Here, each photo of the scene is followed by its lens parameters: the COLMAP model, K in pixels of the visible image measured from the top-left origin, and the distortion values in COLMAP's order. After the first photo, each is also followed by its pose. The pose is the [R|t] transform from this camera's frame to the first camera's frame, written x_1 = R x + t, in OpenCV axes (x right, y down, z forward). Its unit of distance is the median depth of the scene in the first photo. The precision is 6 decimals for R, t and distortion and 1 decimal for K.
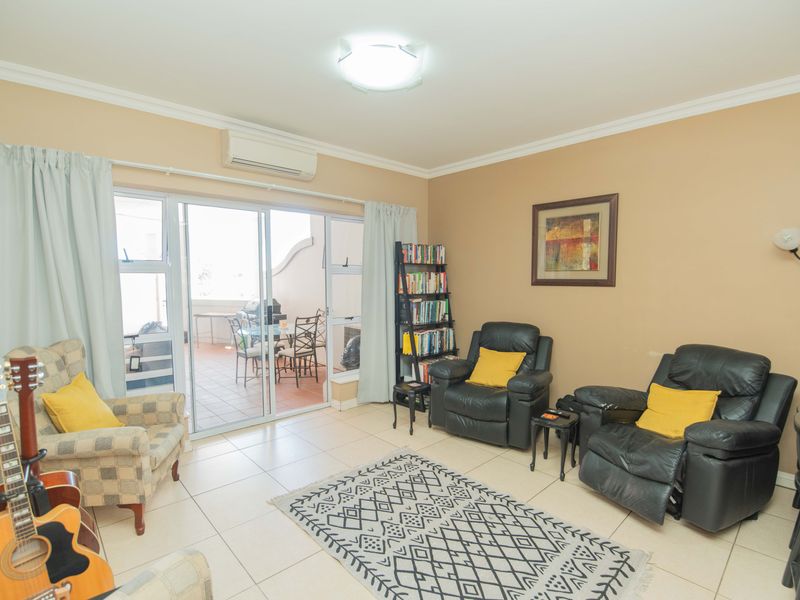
lens RADIAL K [[400.5, 0, 399.0], [0, 400.5, 308.3], [0, 0, 1]] dist [-0.006136, -0.011753]
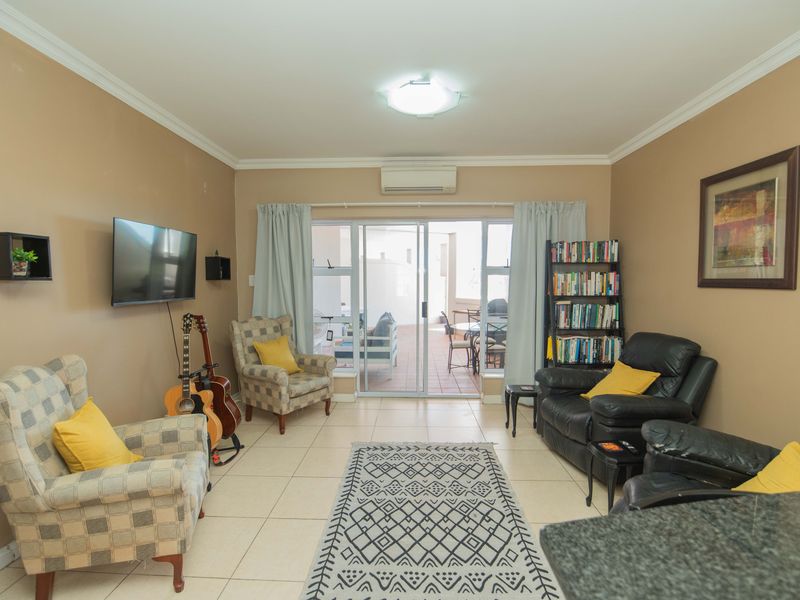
lens RADIAL K [[400.5, 0, 399.0], [0, 400.5, 308.3], [0, 0, 1]] dist [-0.006136, -0.011753]
pose [[0.708408, 0.047029, -0.704235, 0.559690], [-0.051499, 0.998562, 0.014881, -0.000647], [0.703922, 0.025726, 0.709811, 0.099178]]
